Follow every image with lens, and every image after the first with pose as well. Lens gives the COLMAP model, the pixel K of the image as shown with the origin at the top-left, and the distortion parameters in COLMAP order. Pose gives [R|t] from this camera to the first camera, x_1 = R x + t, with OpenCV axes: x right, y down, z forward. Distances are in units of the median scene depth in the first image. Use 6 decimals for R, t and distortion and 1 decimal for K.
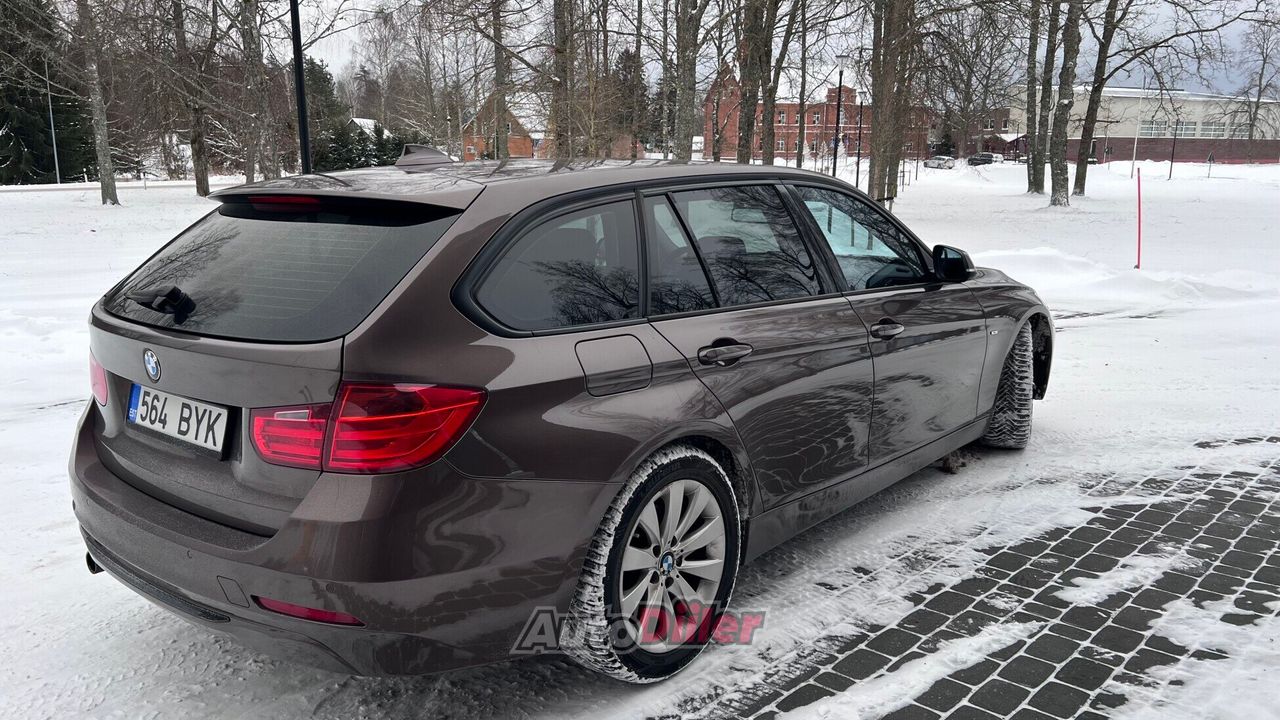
lens RADIAL K [[955.0, 0, 659.2], [0, 955.0, 358.4], [0, 0, 1]] dist [0.078343, -0.057566]
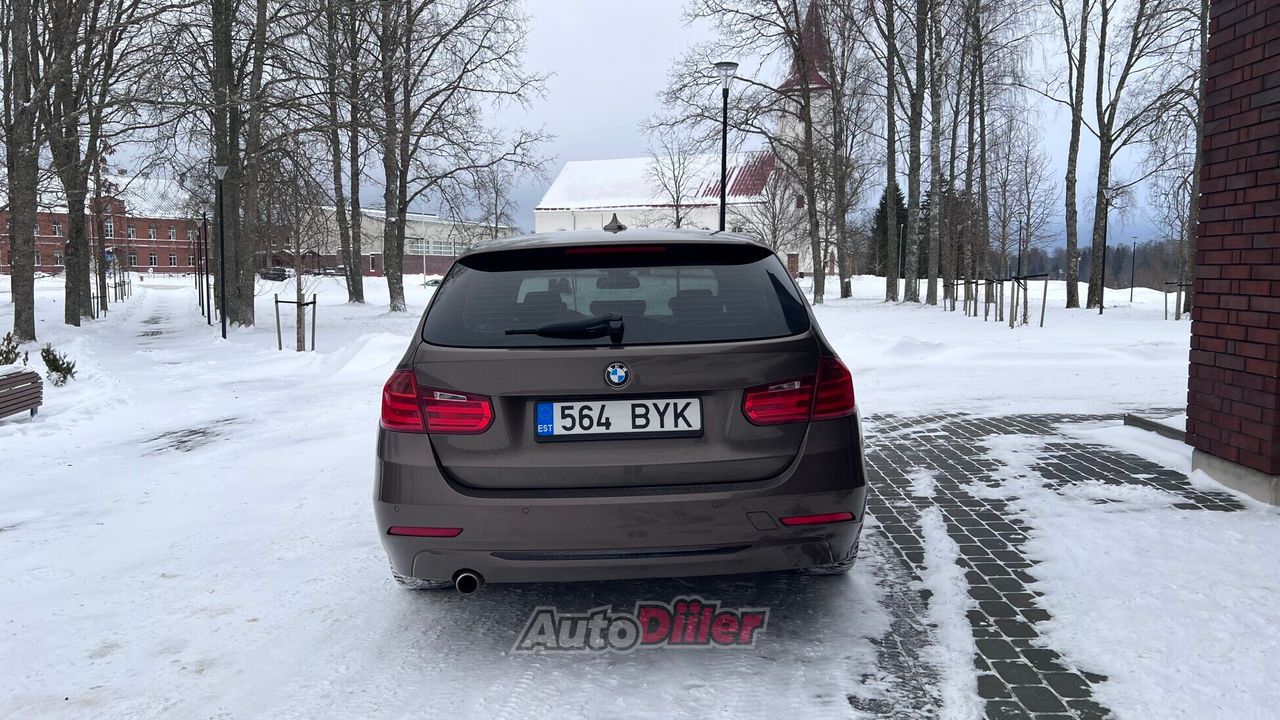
lens RADIAL K [[964.0, 0, 635.9], [0, 964.0, 357.5], [0, 0, 1]] dist [0.077386, -0.091376]
pose [[0.757990, -0.067347, 0.648780, -0.994605], [0.144326, 0.987318, -0.066133, 0.053027], [-0.636098, 0.143764, 0.758097, 0.022308]]
